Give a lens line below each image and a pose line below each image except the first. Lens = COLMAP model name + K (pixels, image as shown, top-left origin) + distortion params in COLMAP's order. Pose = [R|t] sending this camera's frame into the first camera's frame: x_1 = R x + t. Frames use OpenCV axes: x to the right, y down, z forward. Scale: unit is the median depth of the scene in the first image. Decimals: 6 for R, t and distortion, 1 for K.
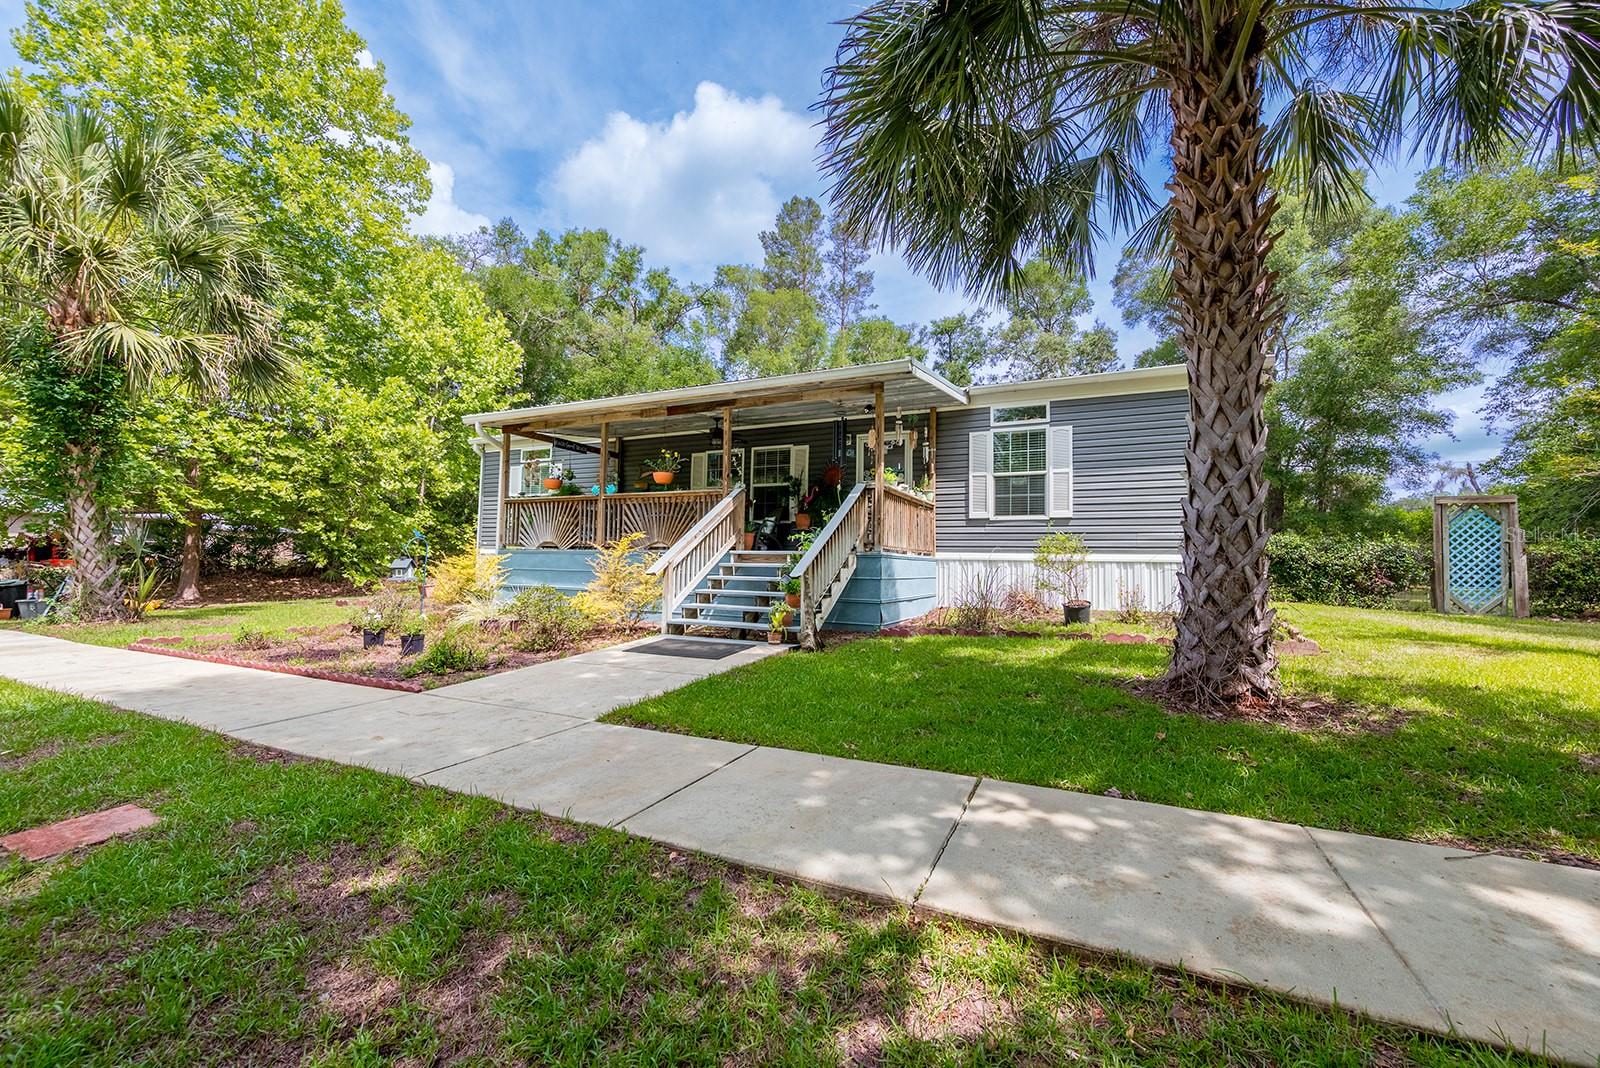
lens RADIAL K [[632.0, 0, 800.0], [0, 632.0, 534.0], [0, 0, 1]] dist [-0.000923, -0.000259]
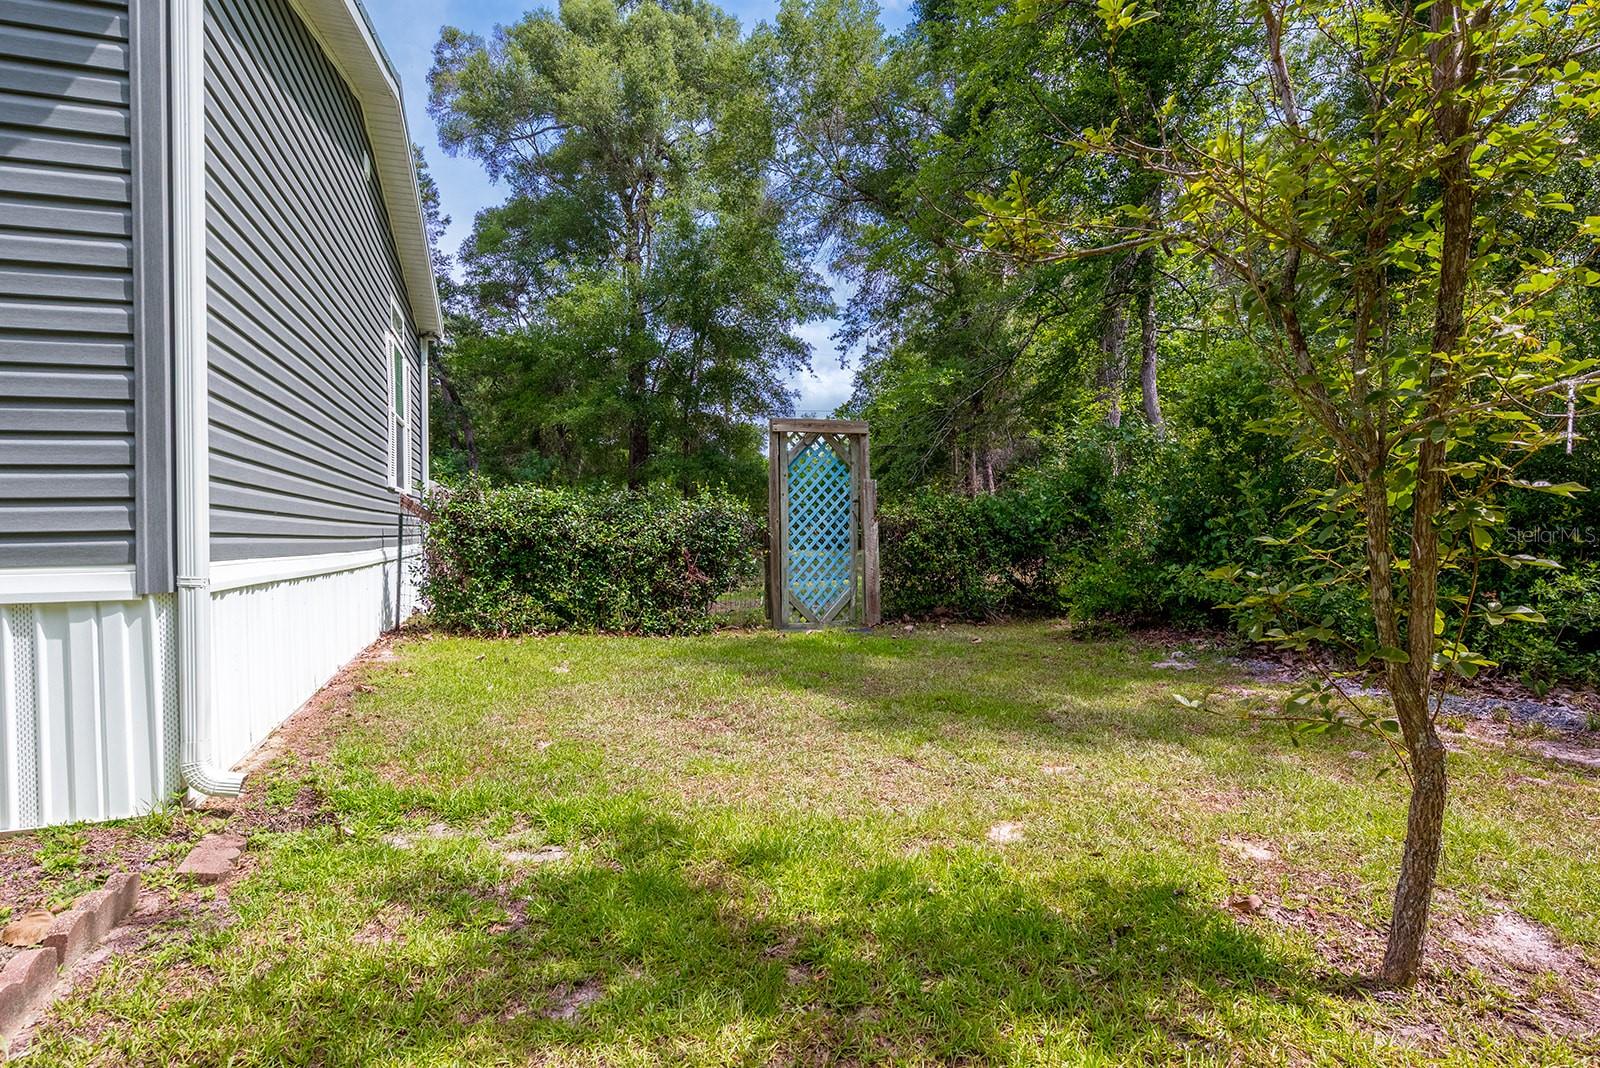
lens RADIAL K [[785.4, 0, 800.0], [0, 785.4, 534.0], [0, 0, 1]] dist [-0.001207, -0.000209]
pose [[0.713796, -0.036648, 0.699394, 0.528382], [-0.004344, 0.998379, 0.056748, 0.002608], [-0.700340, -0.043545, 0.712480, 0.477236]]
